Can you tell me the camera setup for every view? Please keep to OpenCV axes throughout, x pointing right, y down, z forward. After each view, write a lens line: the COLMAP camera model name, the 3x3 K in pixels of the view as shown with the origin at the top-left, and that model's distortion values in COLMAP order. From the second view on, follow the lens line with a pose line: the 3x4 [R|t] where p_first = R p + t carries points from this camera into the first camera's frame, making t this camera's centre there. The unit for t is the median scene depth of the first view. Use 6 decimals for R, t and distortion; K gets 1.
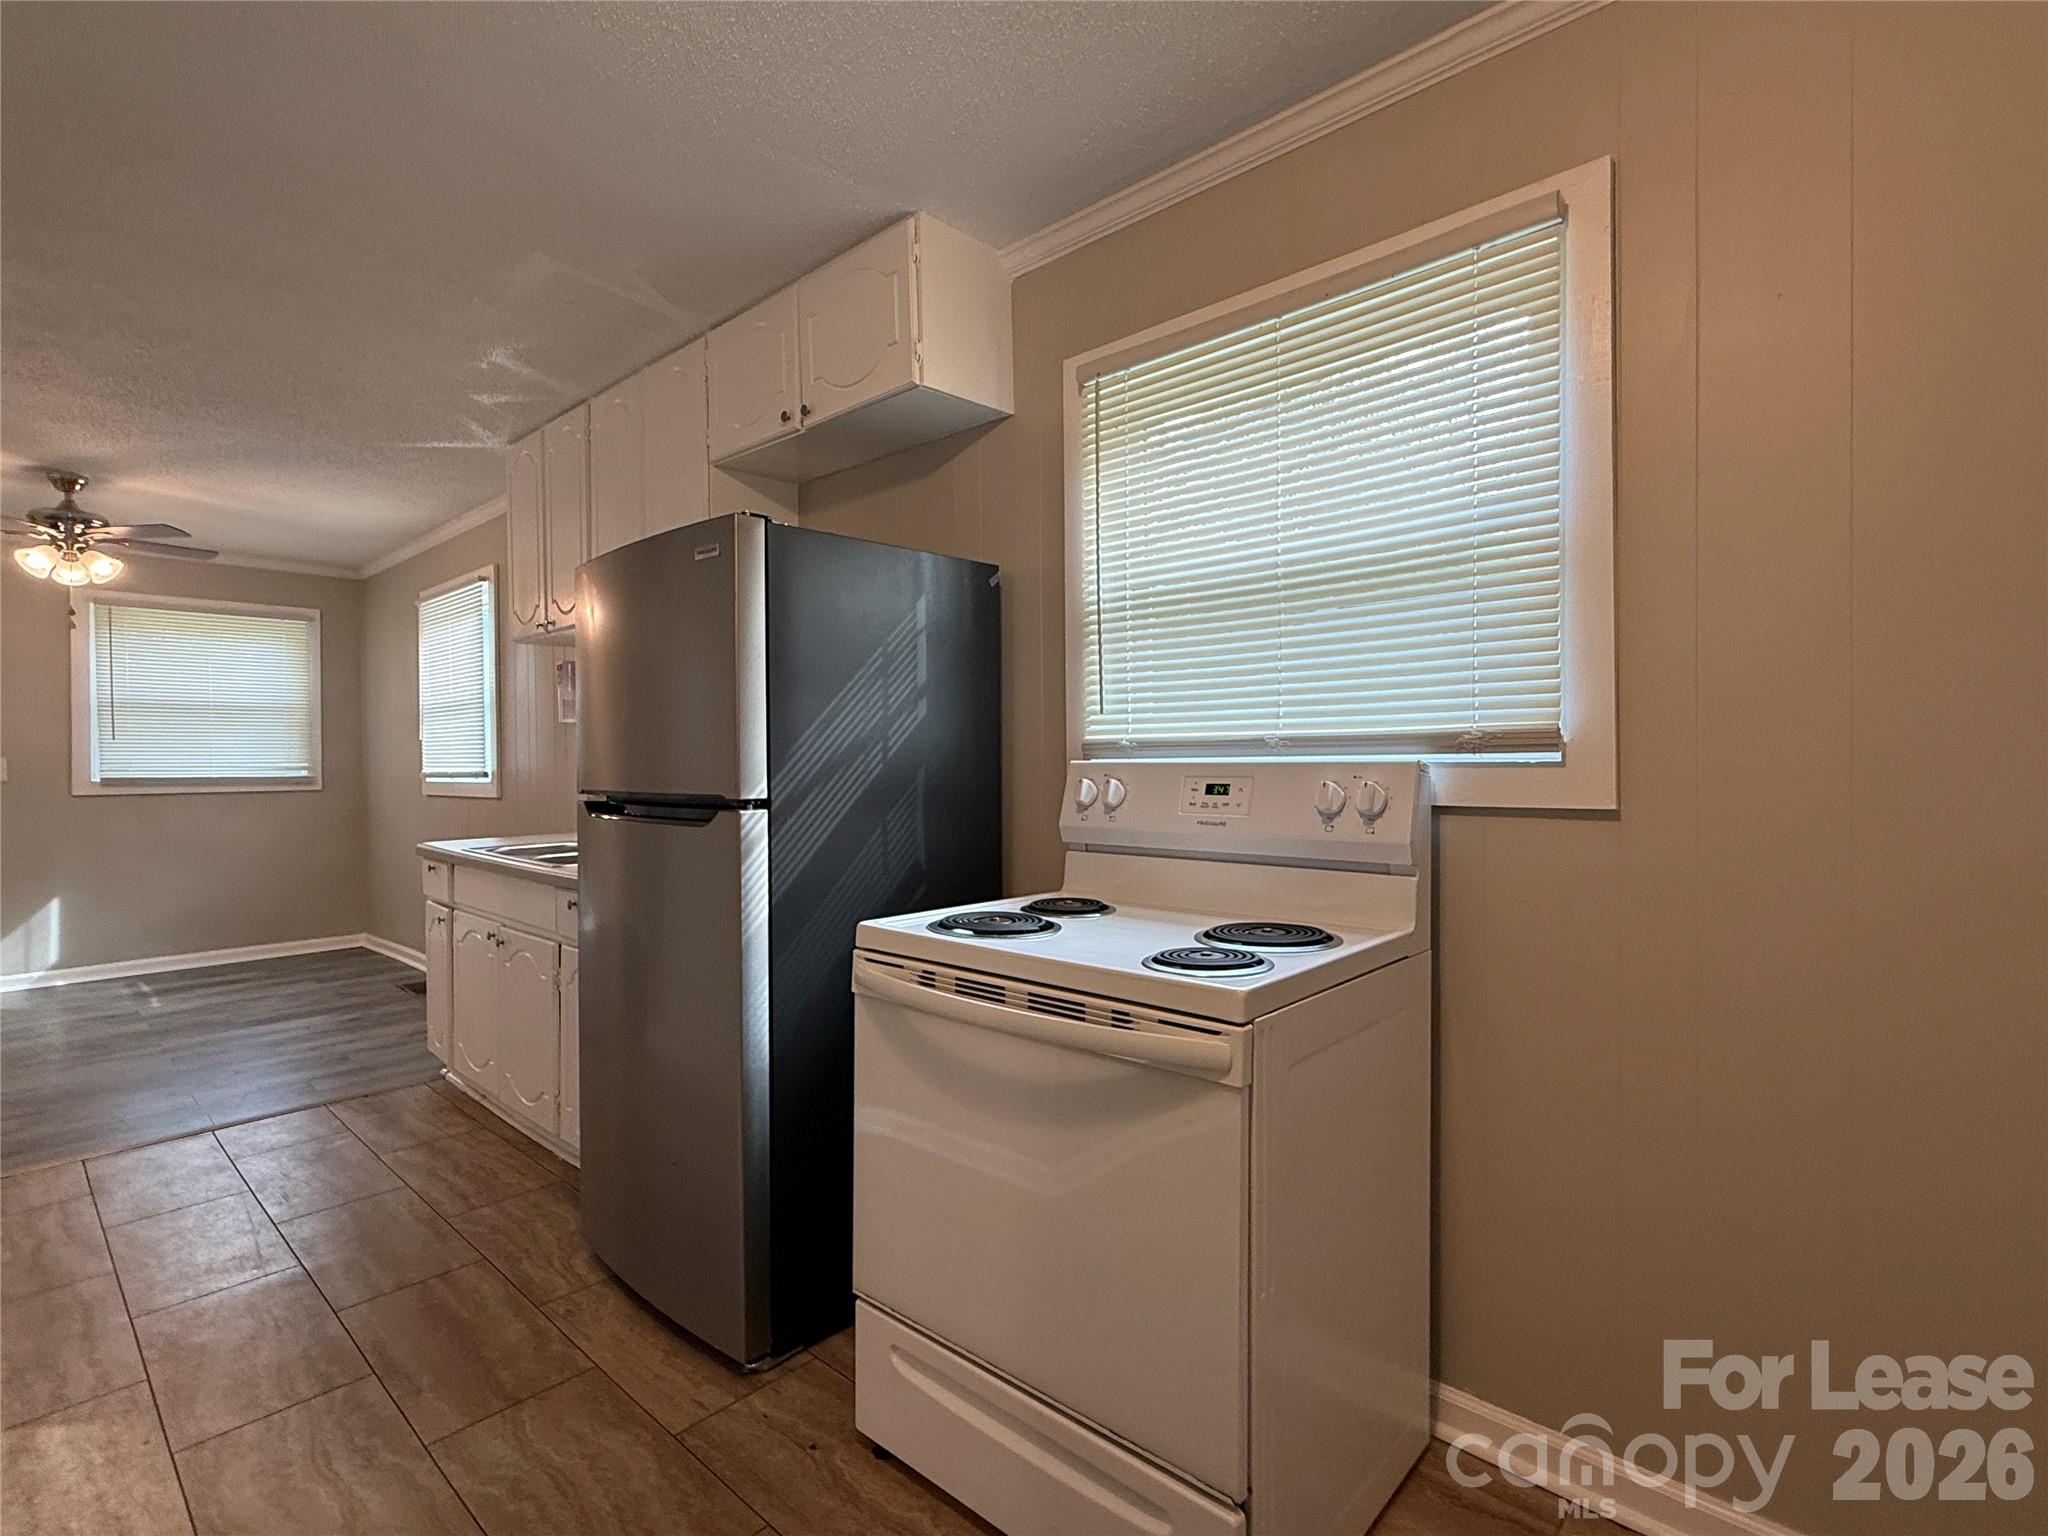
lens RADIAL K [[985.2, 0, 1009.8], [0, 985.2, 768.2], [0, 0, 1]] dist [0.000348, -0.000329]
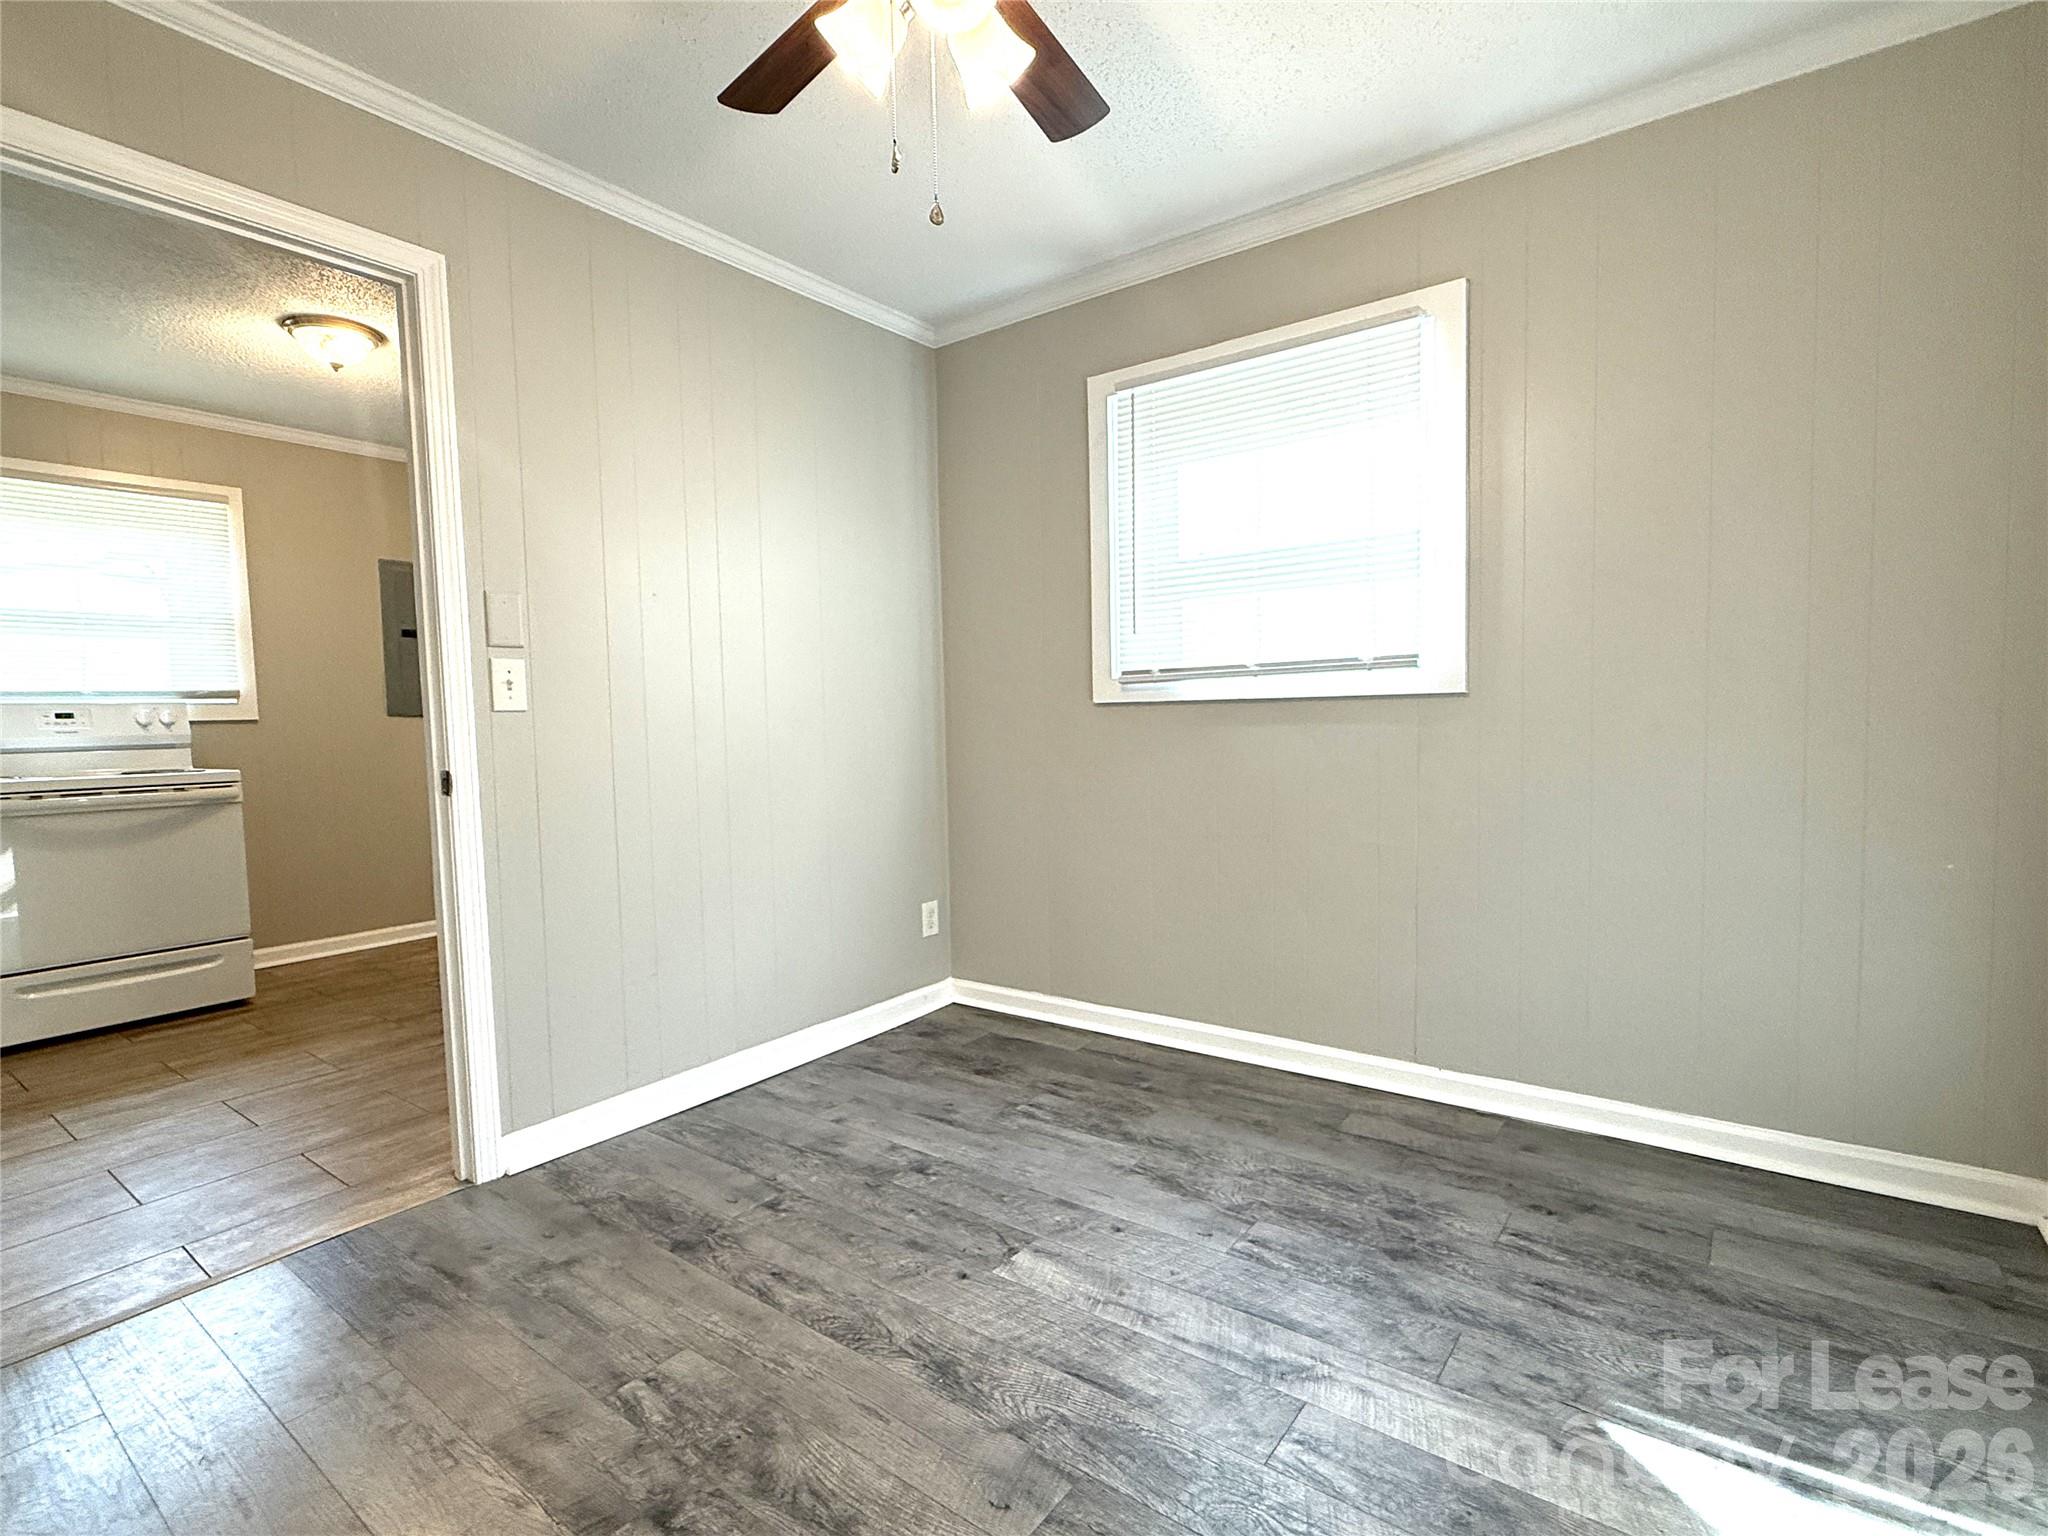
lens RADIAL K [[985.2, 0, 1025.0], [0, 985.2, 769.3], [0, 0, 1]] dist [0.000348, -0.000329]
pose [[-0.113632, -0.043918, 0.992552, -0.935528], [0.034128, 0.998260, 0.048078, 0.046833], [-0.992937, 0.039337, -0.111936, -0.331642]]
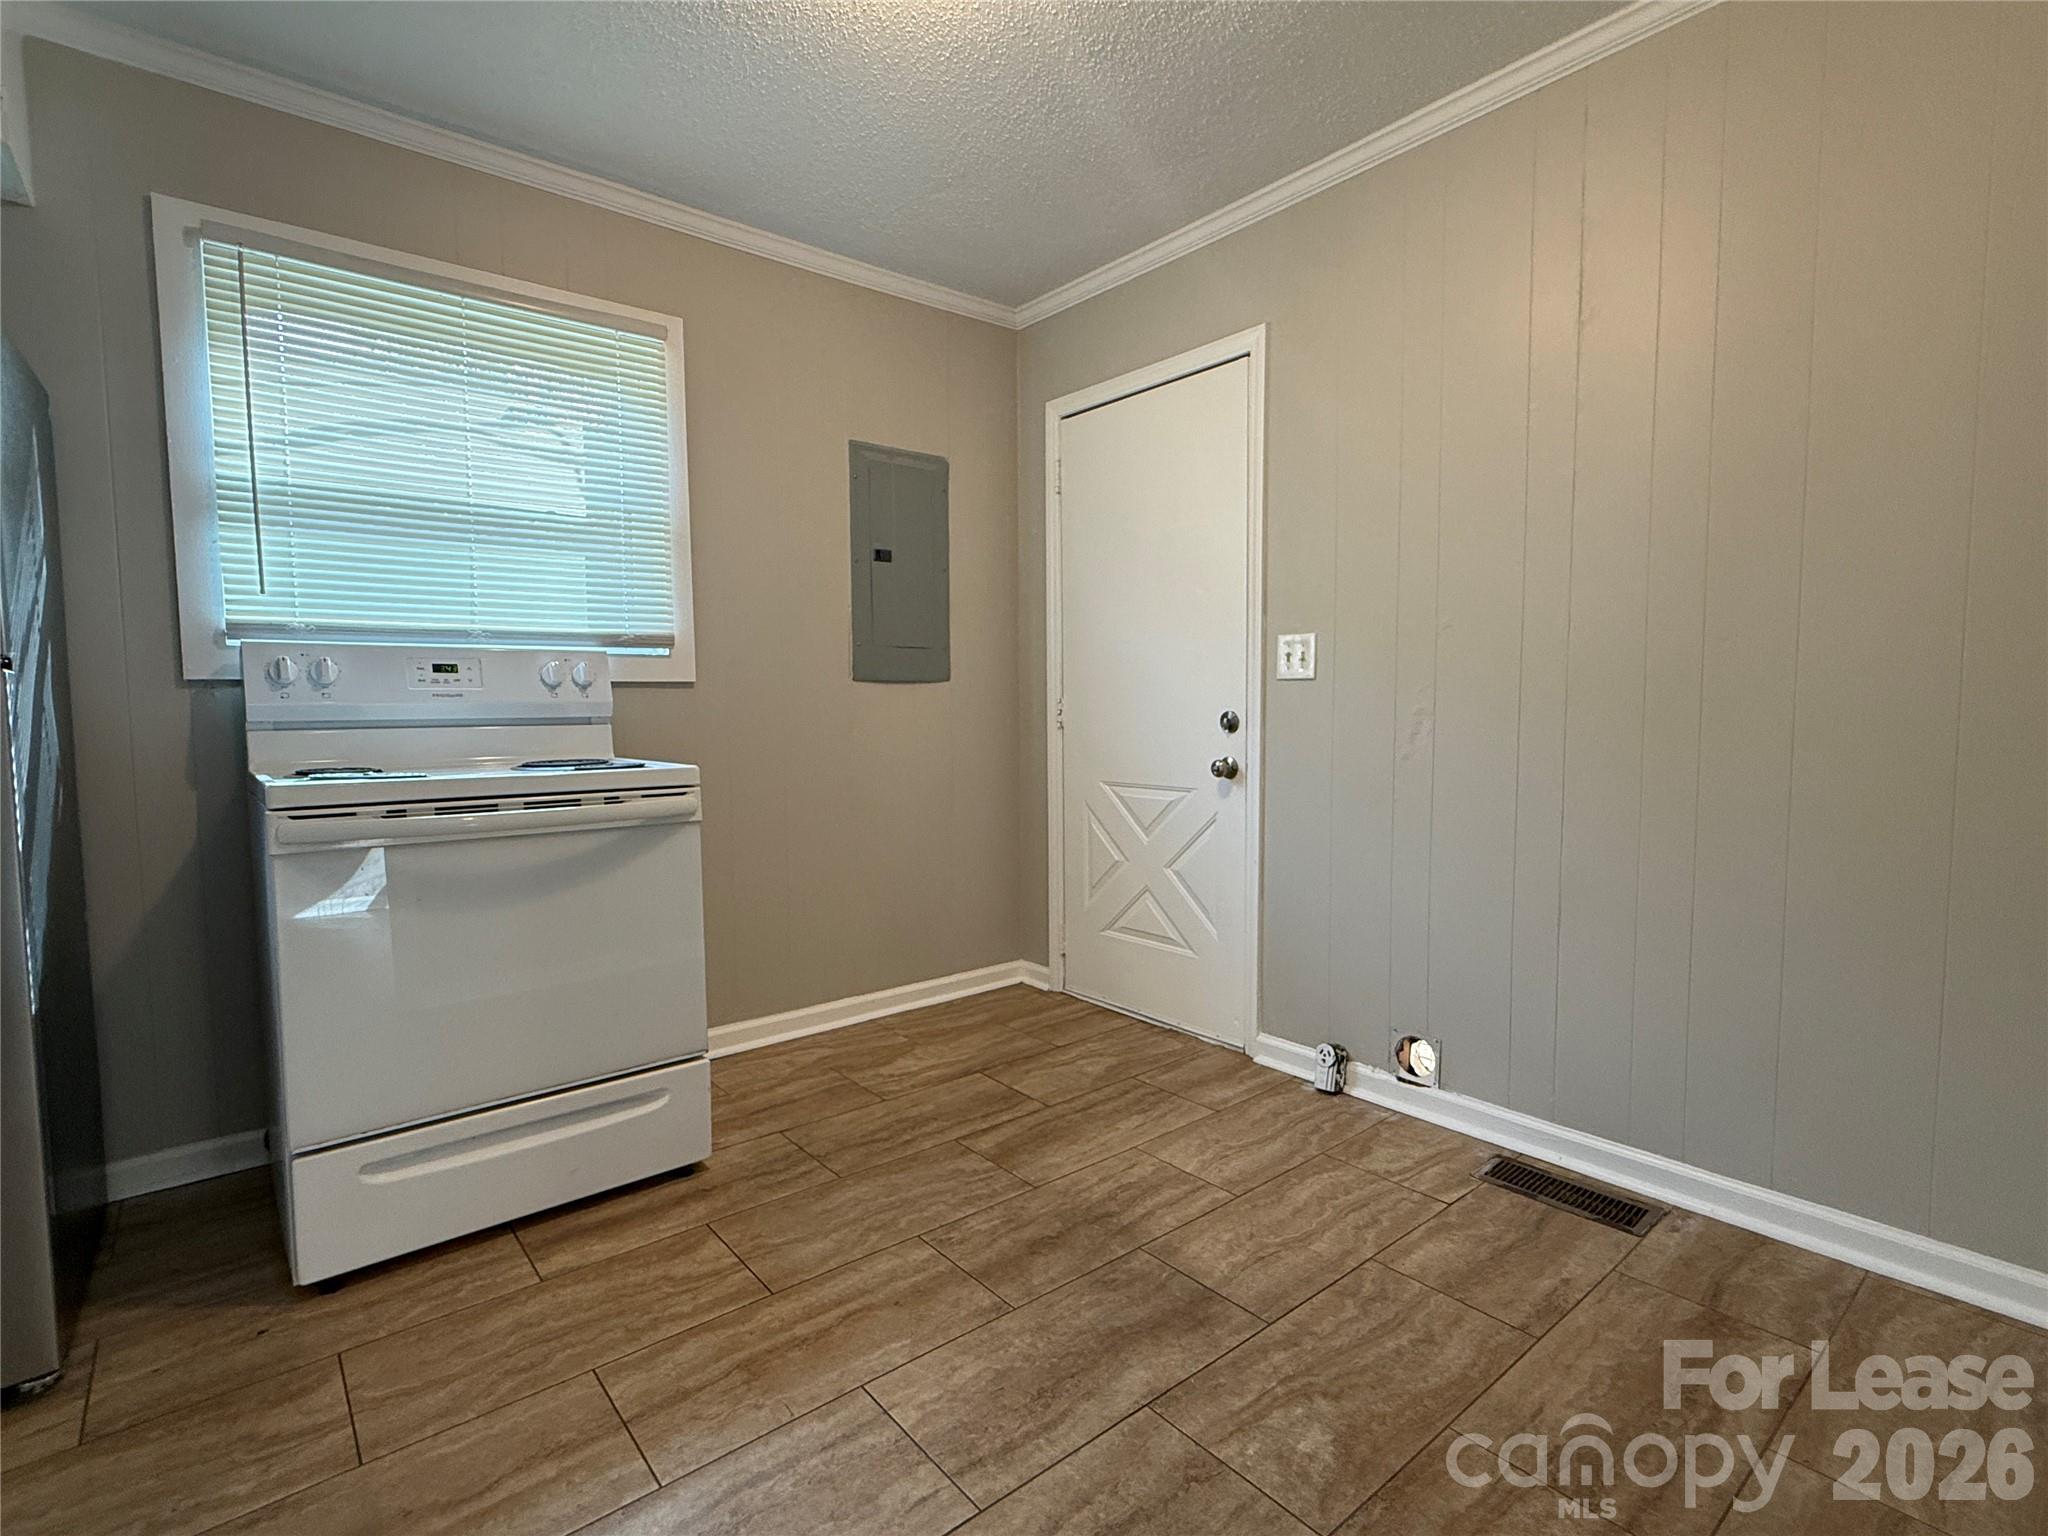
lens RADIAL K [[985.2, 0, 1035.7], [0, 985.2, 767.0], [0, 0, 1]] dist [0.000348, -0.000329]
pose [[0.123316, -0.058658, 0.990632, -0.433434], [0.016287, 0.998237, 0.057080, 0.040277], [-0.992234, 0.009096, 0.124054, 0.053126]]
